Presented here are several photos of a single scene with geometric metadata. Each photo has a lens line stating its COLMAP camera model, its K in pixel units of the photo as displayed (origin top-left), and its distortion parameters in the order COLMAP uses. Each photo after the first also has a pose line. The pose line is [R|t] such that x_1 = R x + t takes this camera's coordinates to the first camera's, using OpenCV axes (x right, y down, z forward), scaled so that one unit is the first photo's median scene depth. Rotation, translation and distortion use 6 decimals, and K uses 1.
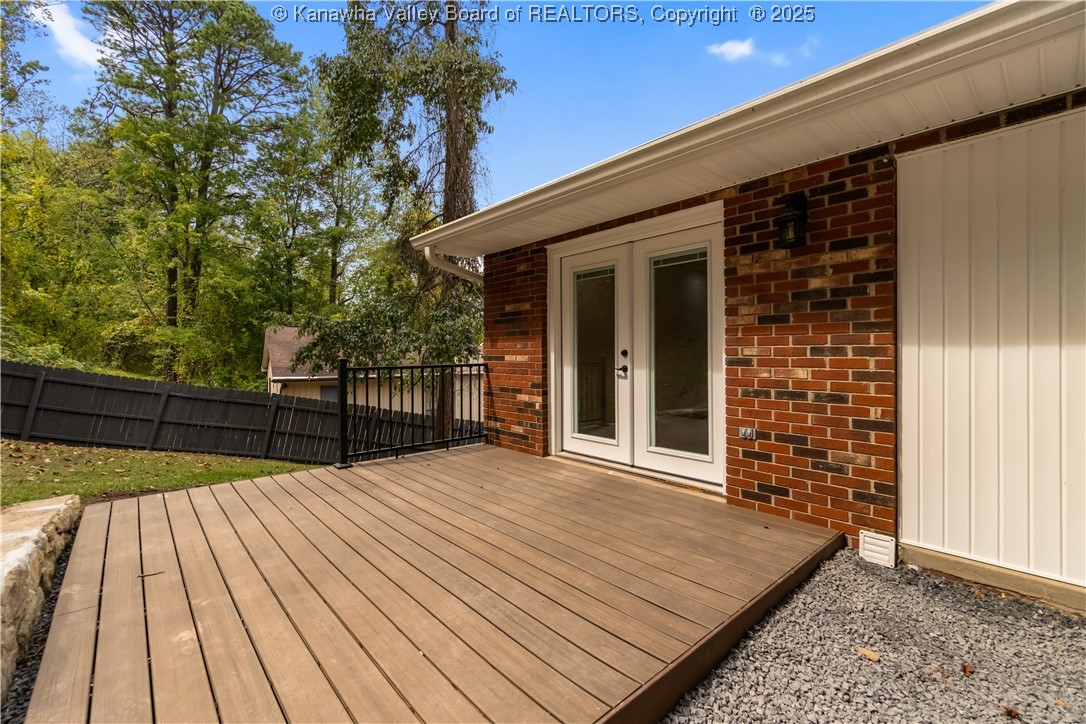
lens RADIAL K [[464.0, 0, 530.8], [0, 464.0, 353.7], [0, 0, 1]] dist [-0.010632, -0.000002]
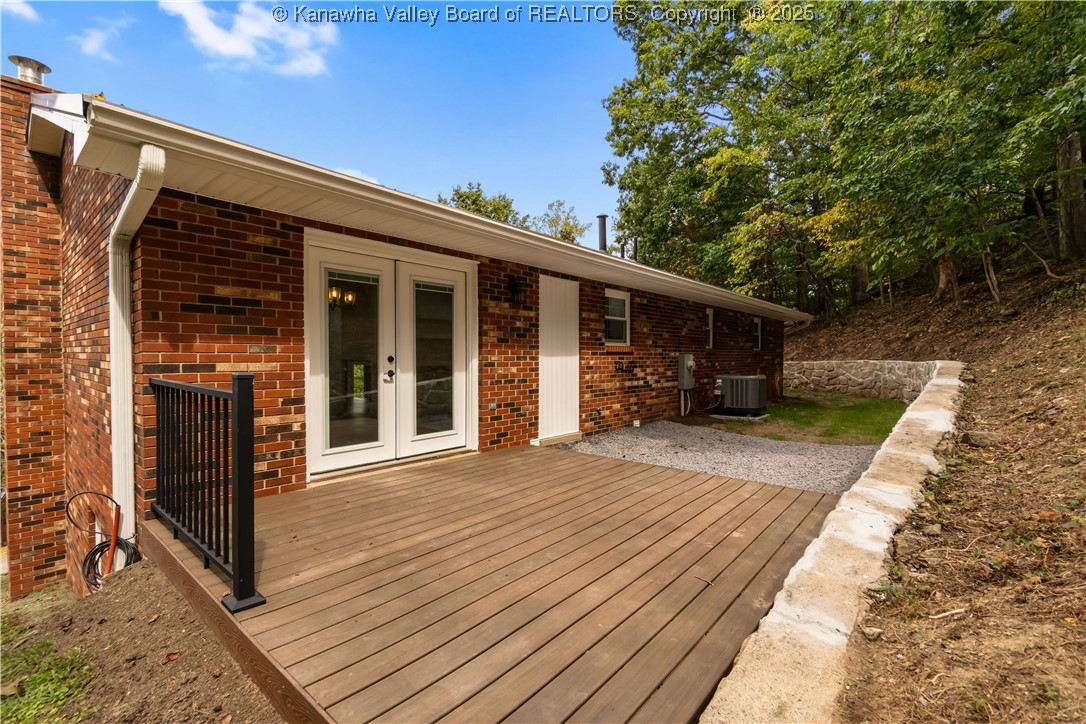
lens RADIAL K [[480.3, 0, 543.0], [0, 480.3, 362.0], [0, 0, 1]] dist [-0.002679, -0.000168]
pose [[-0.149415, -0.010968, 0.988714, -1.298689], [-0.002618, 0.999939, 0.010697, -0.010176], [-0.988771, -0.000991, -0.149435, 1.079657]]
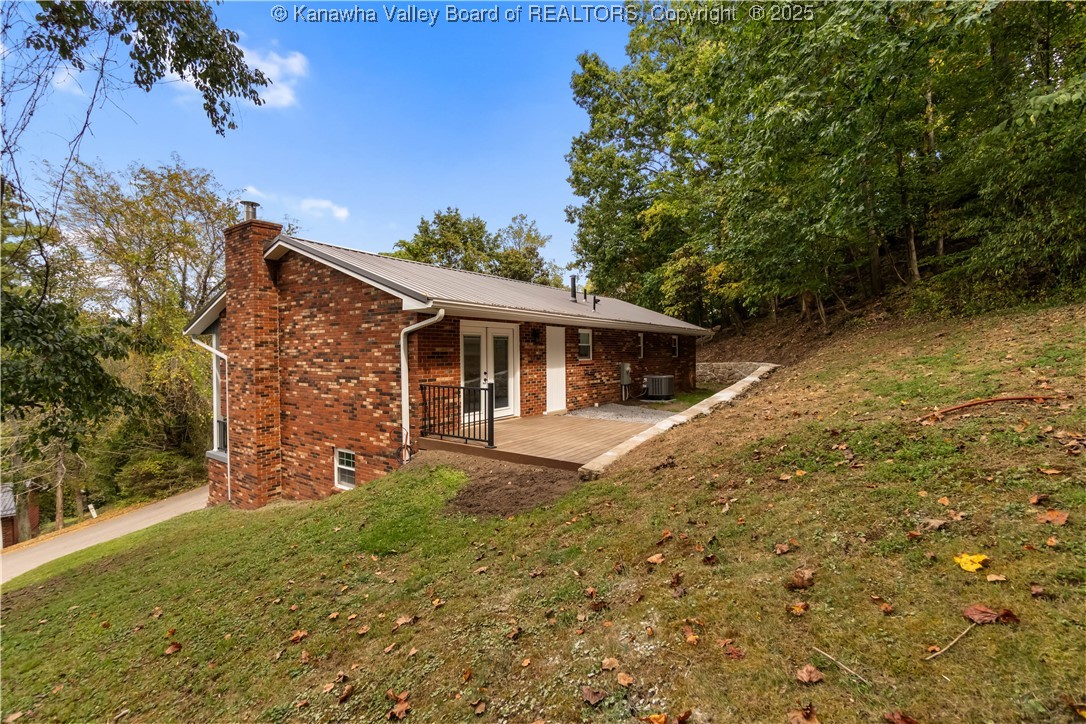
lens RADIAL K [[480.3, 0, 543.0], [0, 480.3, 362.0], [0, 0, 1]] dist [-0.002679, -0.000168]
pose [[-0.238758, -0.015990, 0.970947, -2.997304], [0.007966, 0.999799, 0.018424, -0.135151], [-0.971046, 0.012134, -0.238583, 1.724320]]
